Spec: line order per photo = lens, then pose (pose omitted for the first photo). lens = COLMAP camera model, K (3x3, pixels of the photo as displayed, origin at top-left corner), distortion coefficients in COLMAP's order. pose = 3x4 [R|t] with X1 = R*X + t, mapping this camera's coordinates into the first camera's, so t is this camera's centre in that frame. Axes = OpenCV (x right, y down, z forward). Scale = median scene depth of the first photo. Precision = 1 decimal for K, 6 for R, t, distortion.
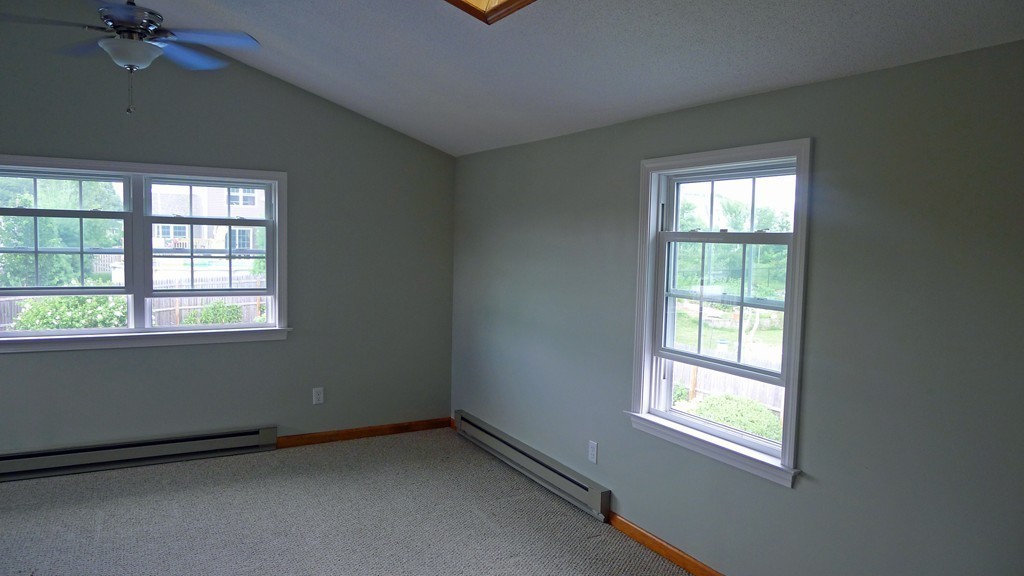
lens RADIAL K [[676.5, 0, 510.1], [0, 676.5, 285.8], [0, 0, 1]] dist [-0.051540, 0.020350]
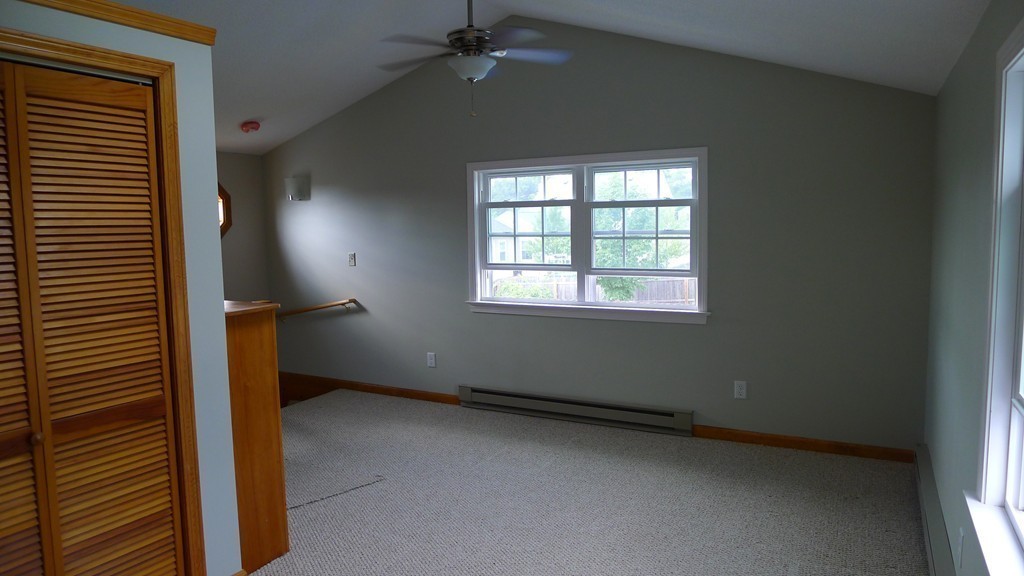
lens RADIAL K [[676.5, 0, 510.1], [0, 676.5, 285.8], [0, 0, 1]] dist [-0.051540, 0.020350]
pose [[0.521484, 0.044255, -0.852112, 0.336291], [-0.025017, 0.999018, 0.036574, -0.002067], [0.852894, 0.002245, 0.522079, 0.276423]]
